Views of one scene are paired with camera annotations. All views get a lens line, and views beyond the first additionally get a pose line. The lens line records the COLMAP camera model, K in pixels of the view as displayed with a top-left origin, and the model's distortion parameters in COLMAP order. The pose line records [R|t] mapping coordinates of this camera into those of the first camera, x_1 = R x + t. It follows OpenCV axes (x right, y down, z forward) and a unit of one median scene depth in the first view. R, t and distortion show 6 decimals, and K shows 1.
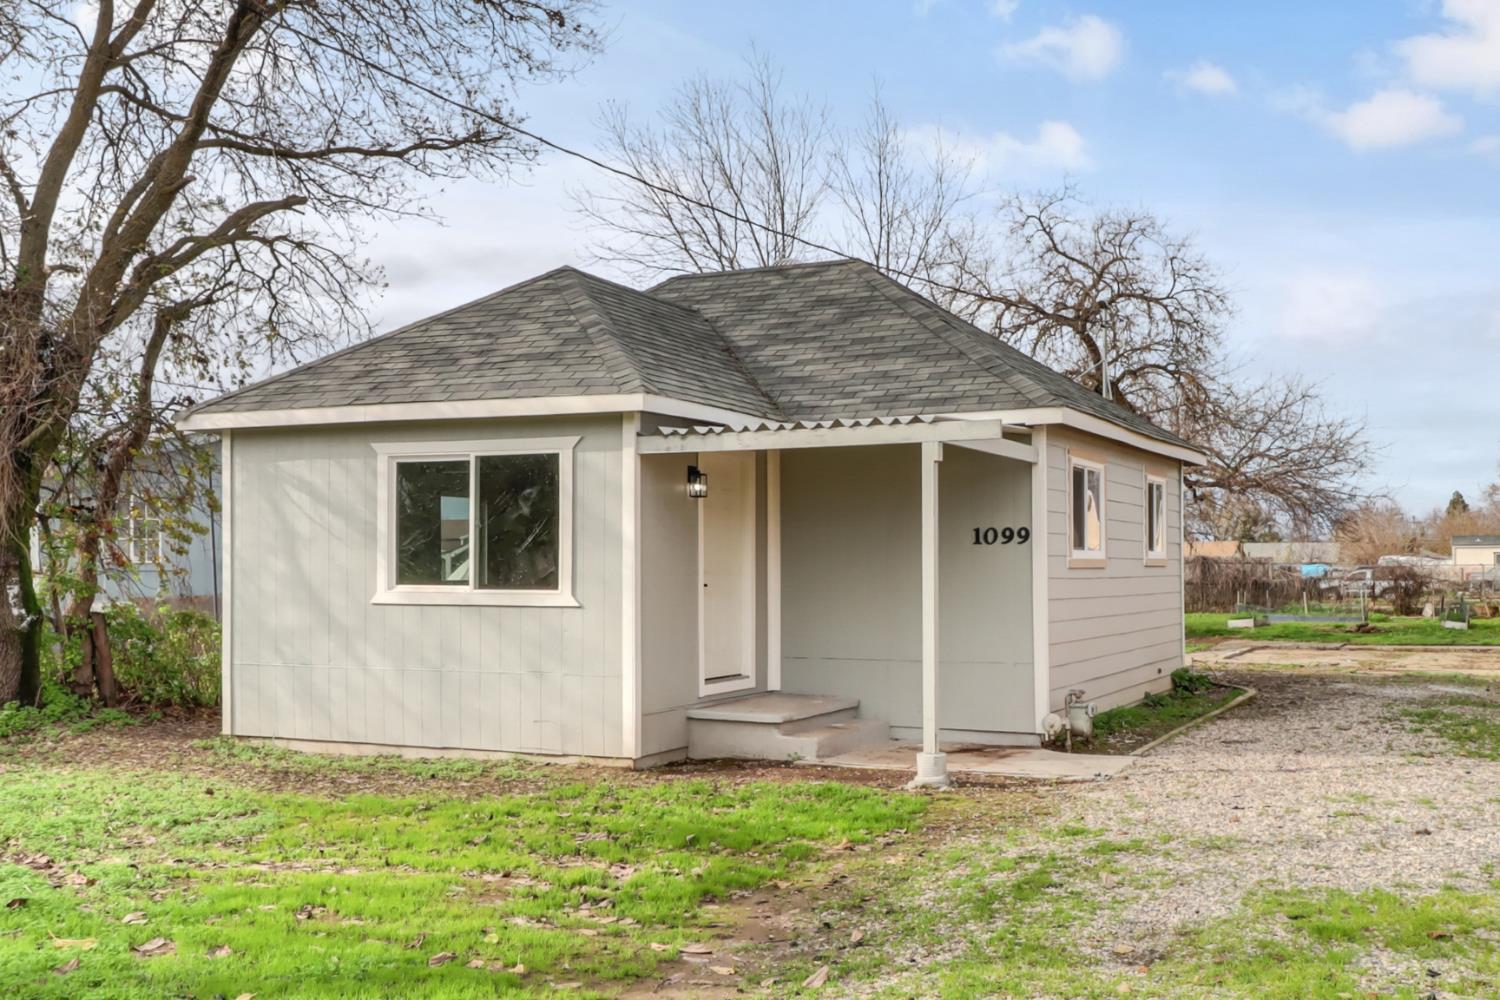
lens RADIAL K [[1398.5, 0, 882.4], [0, 1398.5, 547.6], [0, 0, 1]] dist [0.003896, 0.004472]
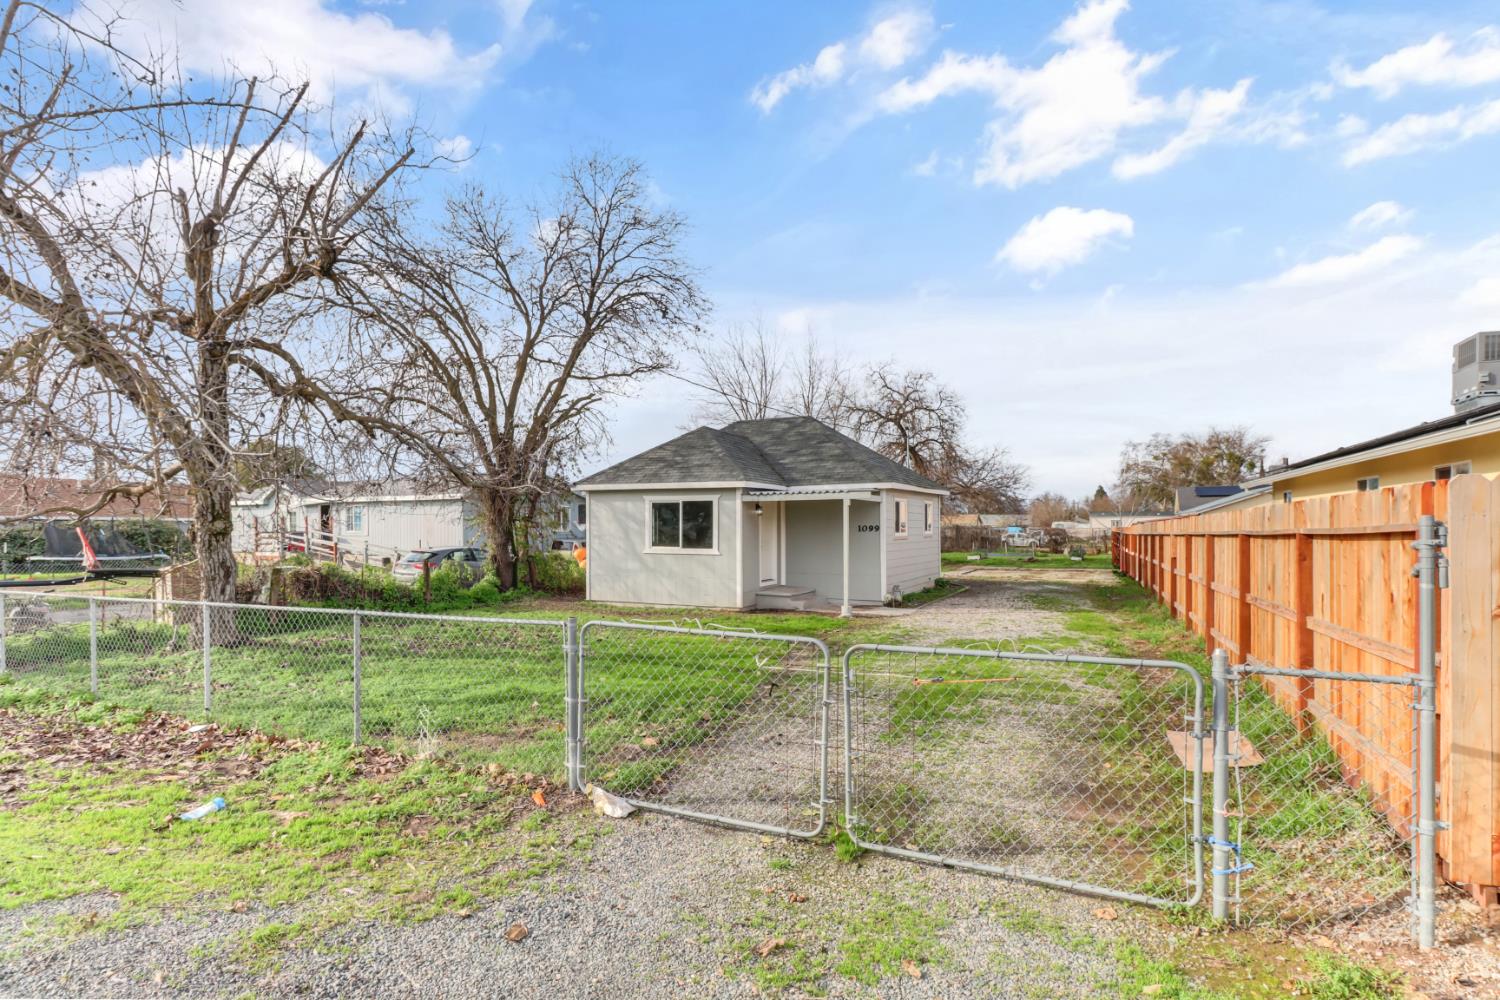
lens RADIAL K [[717.2, 0, 754.3], [0, 717.2, 526.2], [0, 0, 1]] dist [-0.002054, -0.000800]
pose [[0.998432, -0.000725, -0.055980, -0.022740], [0.001456, 0.999914, 0.013013, -0.011971], [0.055966, -0.013074, 0.998347, -0.155720]]
